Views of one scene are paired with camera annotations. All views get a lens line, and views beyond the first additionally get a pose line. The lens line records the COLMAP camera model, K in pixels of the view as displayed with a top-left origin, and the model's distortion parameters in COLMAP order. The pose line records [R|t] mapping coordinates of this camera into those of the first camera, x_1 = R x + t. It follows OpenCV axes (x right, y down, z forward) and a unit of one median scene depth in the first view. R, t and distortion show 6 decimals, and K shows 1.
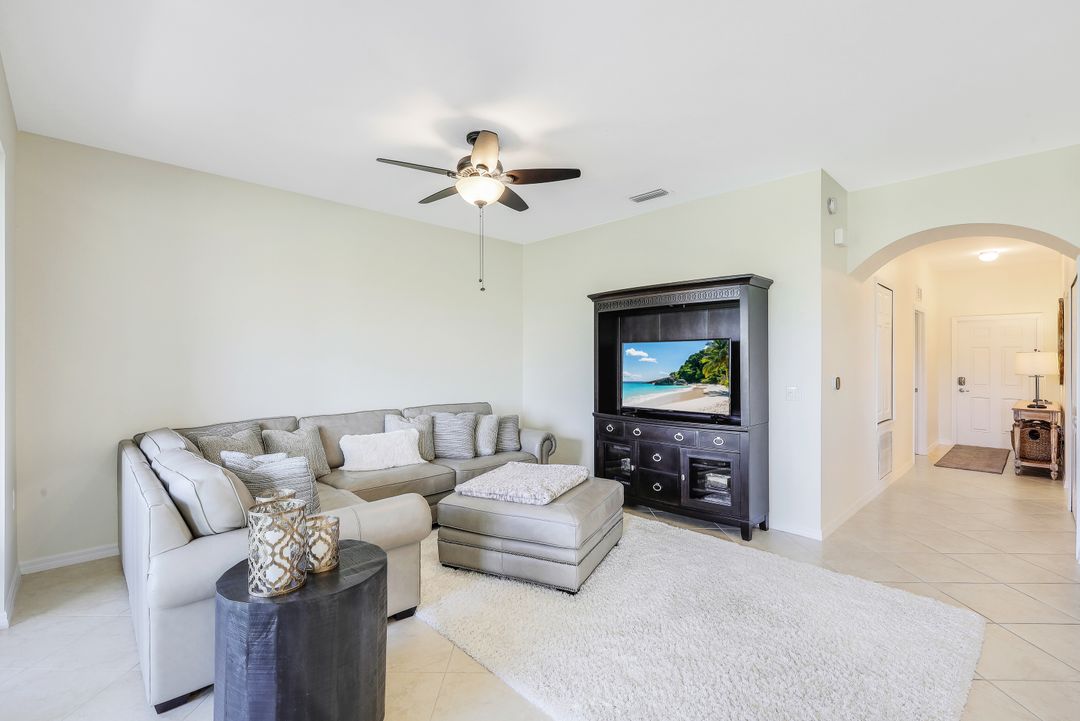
lens RADIAL K [[440.7, 0, 543.1], [0, 440.7, 355.2], [0, 0, 1]] dist [0.008886, -0.000030]
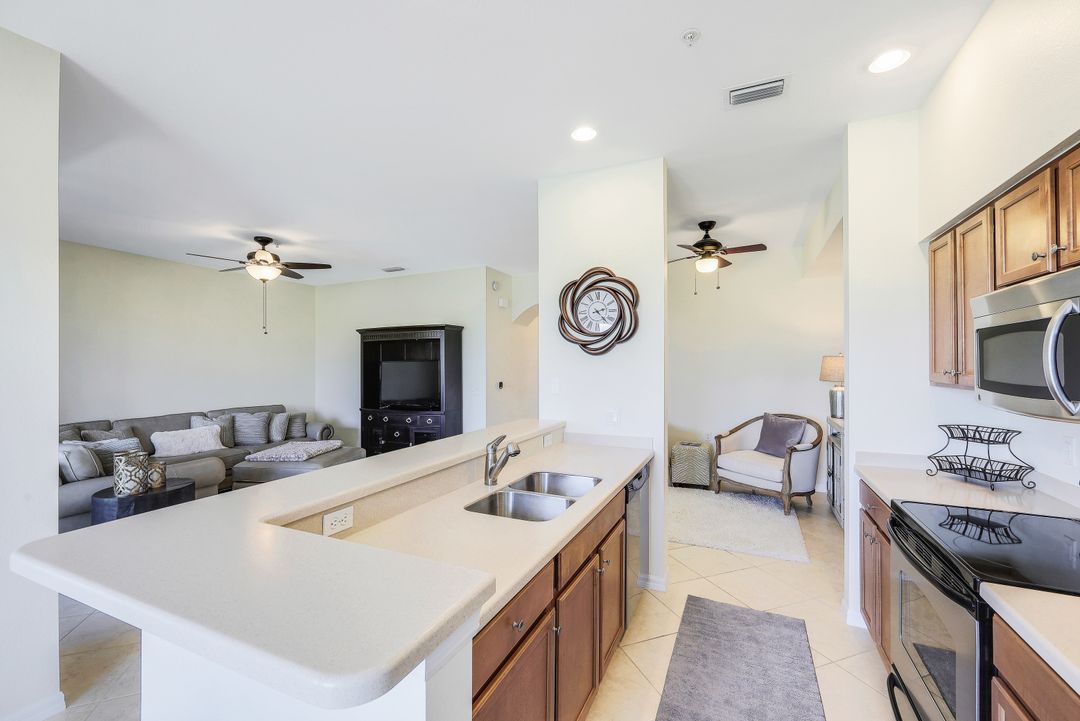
lens RADIAL K [[440.7, 0, 543.1], [0, 440.7, 355.2], [0, 0, 1]] dist [0.008886, -0.000030]
pose [[0.944664, -0.001884, 0.328033, 0.225913], [0.002984, 0.999991, -0.002850, -0.047618], [-0.328025, 0.003671, 0.944662, -0.667746]]
